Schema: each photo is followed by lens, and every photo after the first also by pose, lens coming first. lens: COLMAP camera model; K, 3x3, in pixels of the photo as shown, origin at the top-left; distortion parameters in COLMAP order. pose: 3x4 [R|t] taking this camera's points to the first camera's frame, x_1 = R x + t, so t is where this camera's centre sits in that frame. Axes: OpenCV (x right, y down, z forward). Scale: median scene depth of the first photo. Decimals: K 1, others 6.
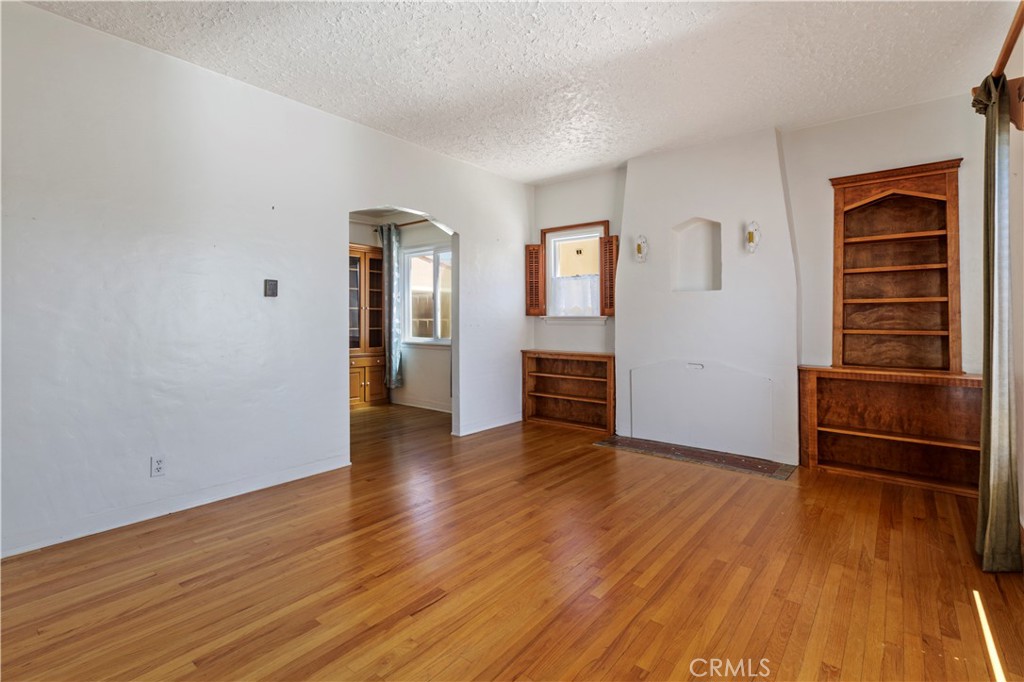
lens RADIAL K [[470.0, 0, 515.2], [0, 470.0, 313.9], [0, 0, 1]] dist [0.000894, -0.000172]
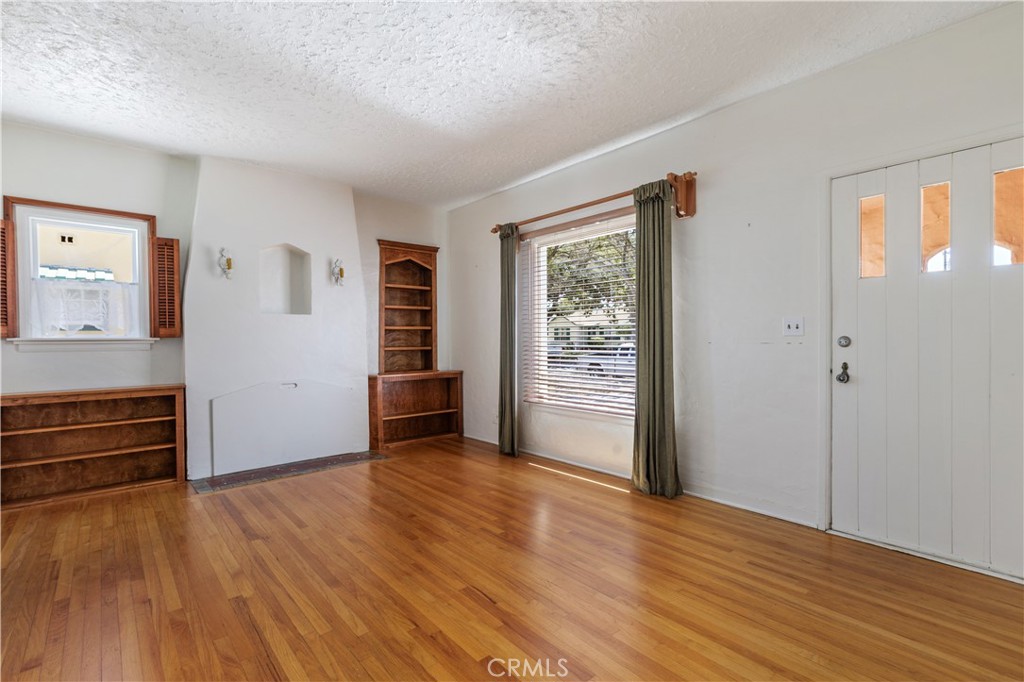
lens RADIAL K [[470.0, 0, 510.8], [0, 470.0, 344.1], [0, 0, 1]] dist [0.000894, -0.000172]
pose [[0.179591, -0.015412, 0.983621, -0.630395], [-0.006870, 0.999833, 0.016921, -0.003718], [-0.983717, -0.009797, 0.179455, 0.362973]]
